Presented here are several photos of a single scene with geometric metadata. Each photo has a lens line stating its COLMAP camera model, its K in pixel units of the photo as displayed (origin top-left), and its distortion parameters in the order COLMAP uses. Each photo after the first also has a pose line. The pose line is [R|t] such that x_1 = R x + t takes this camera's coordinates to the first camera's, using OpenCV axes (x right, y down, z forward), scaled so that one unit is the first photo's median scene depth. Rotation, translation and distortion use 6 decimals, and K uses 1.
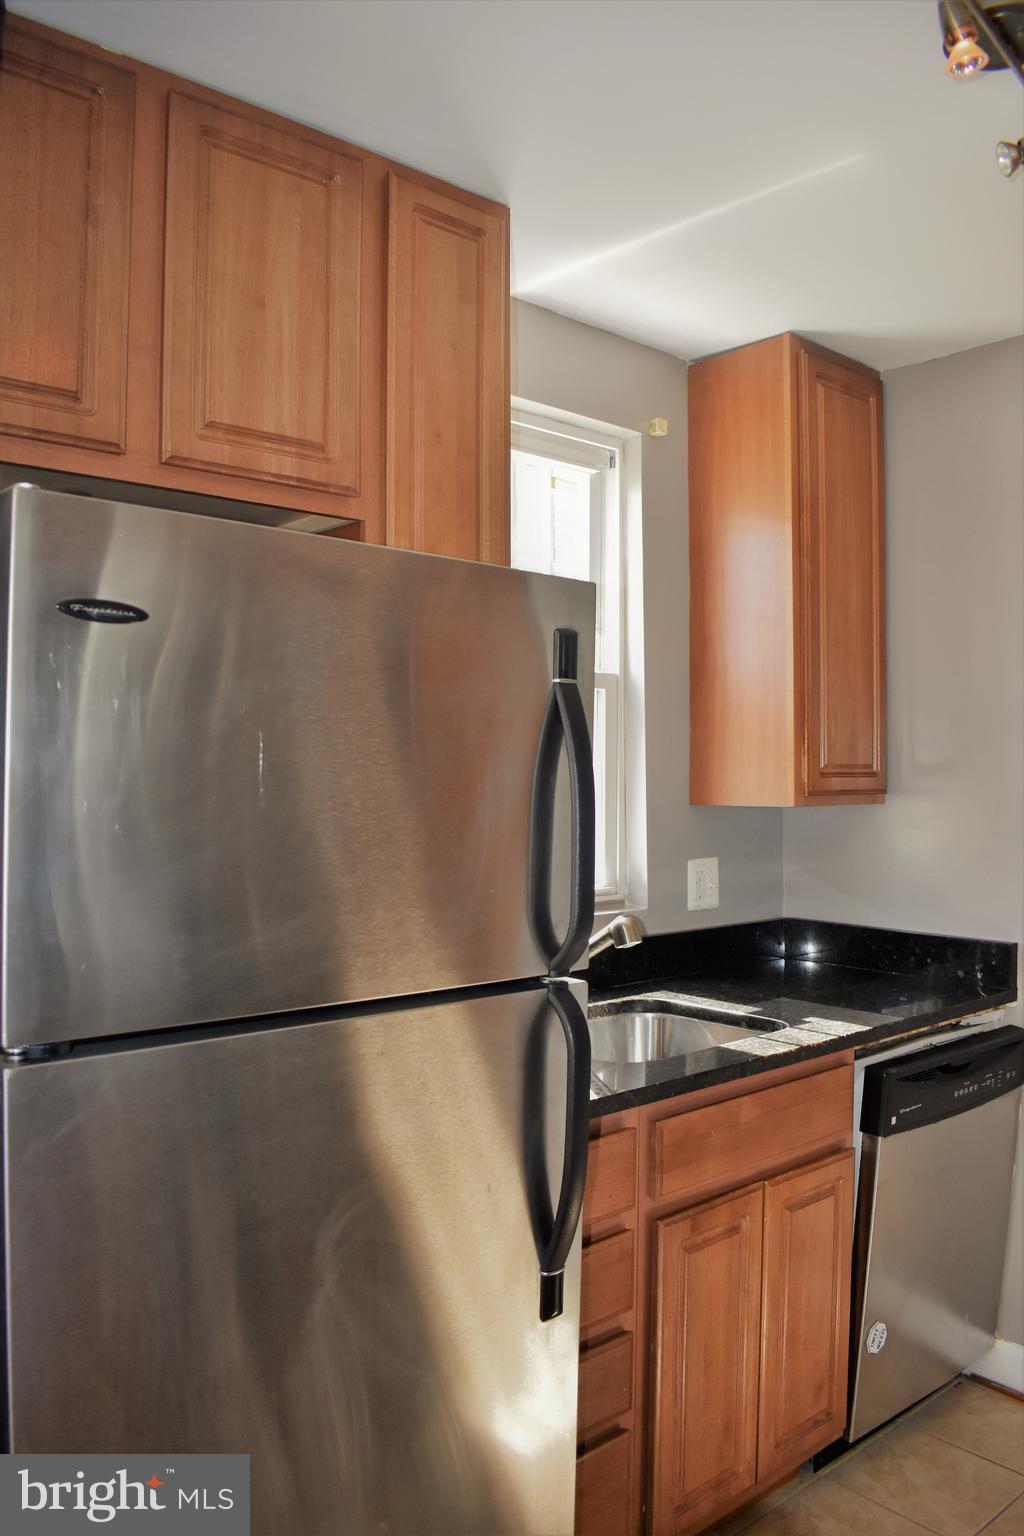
lens RADIAL K [[1206.6, 0, 512.2], [0, 1206.6, 764.2], [0, 0, 1]] dist [-0.086057, 0.010139]
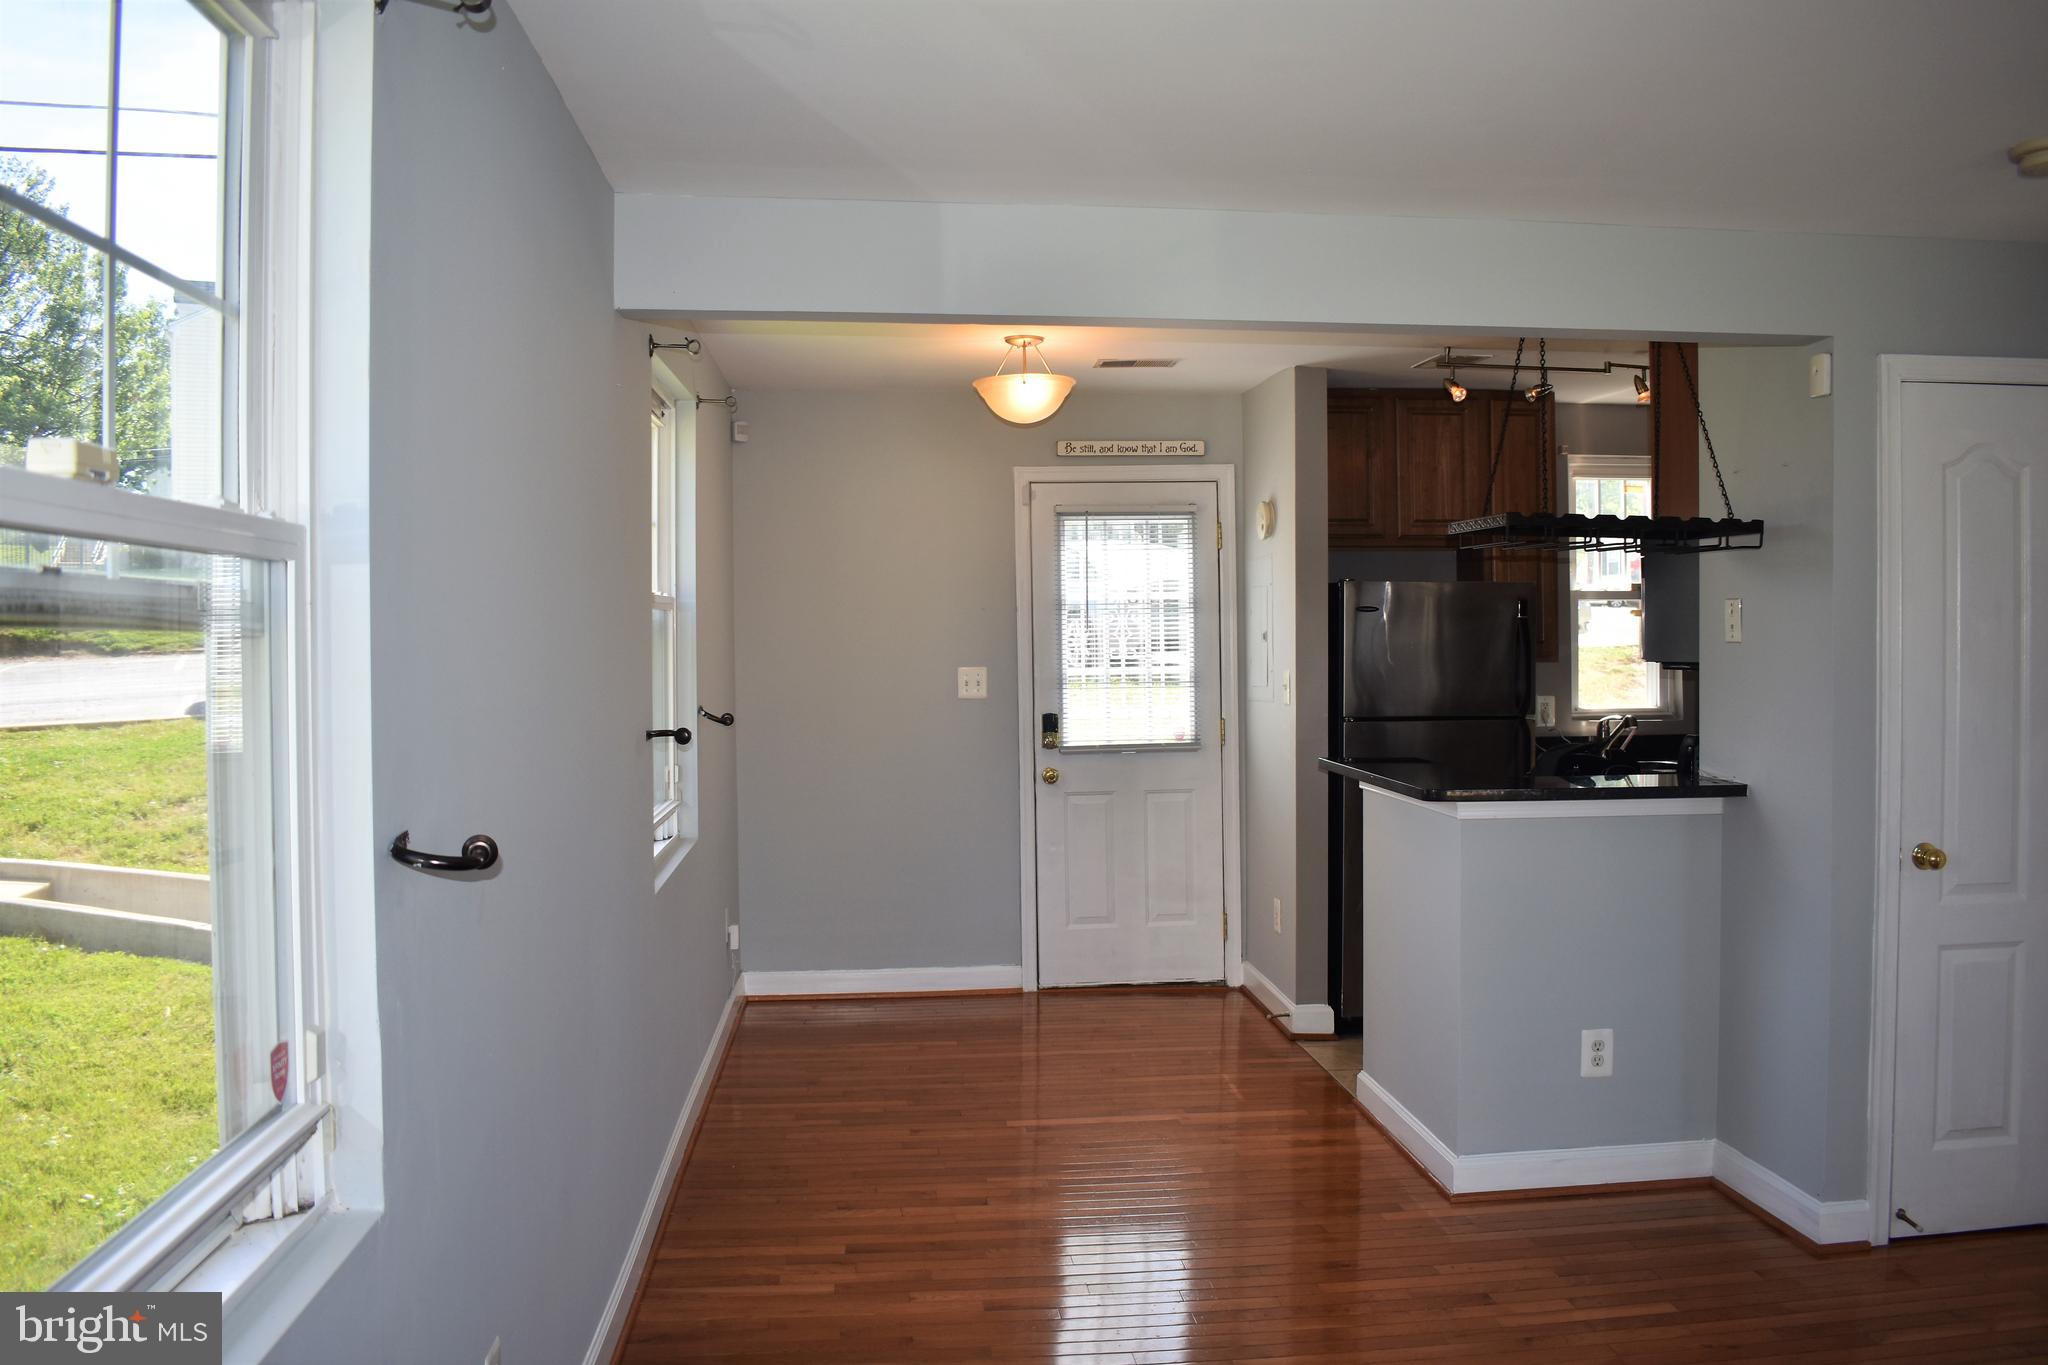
lens RADIAL K [[1608.8, 0, 1023.6], [0, 1608.8, 665.9], [0, 0, 1]] dist [-0.086057, 0.010139]
pose [[0.813298, -0.006200, -0.581814, 0.957303], [0.018888, 0.999698, 0.015751, -0.023858], [0.581541, -0.023799, 0.813169, -2.097055]]
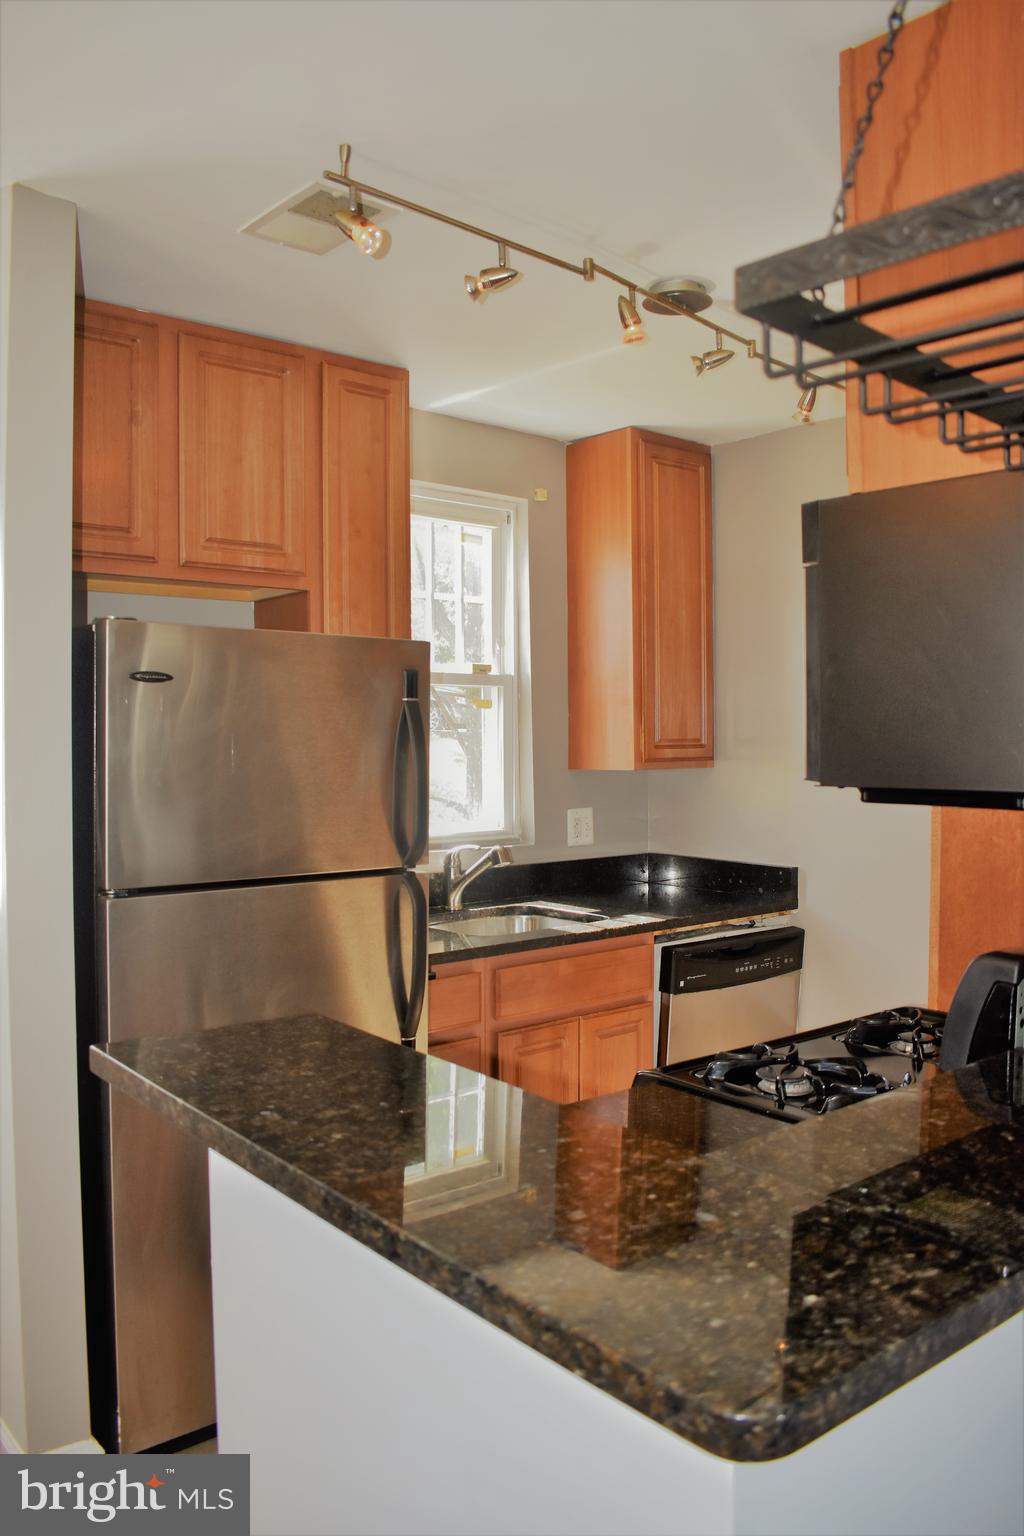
lens RADIAL K [[1206.6, 0, 508.9], [0, 1206.6, 763.9], [0, 0, 1]] dist [-0.086057, 0.010139]
pose [[0.999595, -0.008472, -0.027162, 0.167538], [0.009230, 0.999568, 0.027887, -0.016153], [0.026914, -0.028127, 0.999242, -0.534825]]
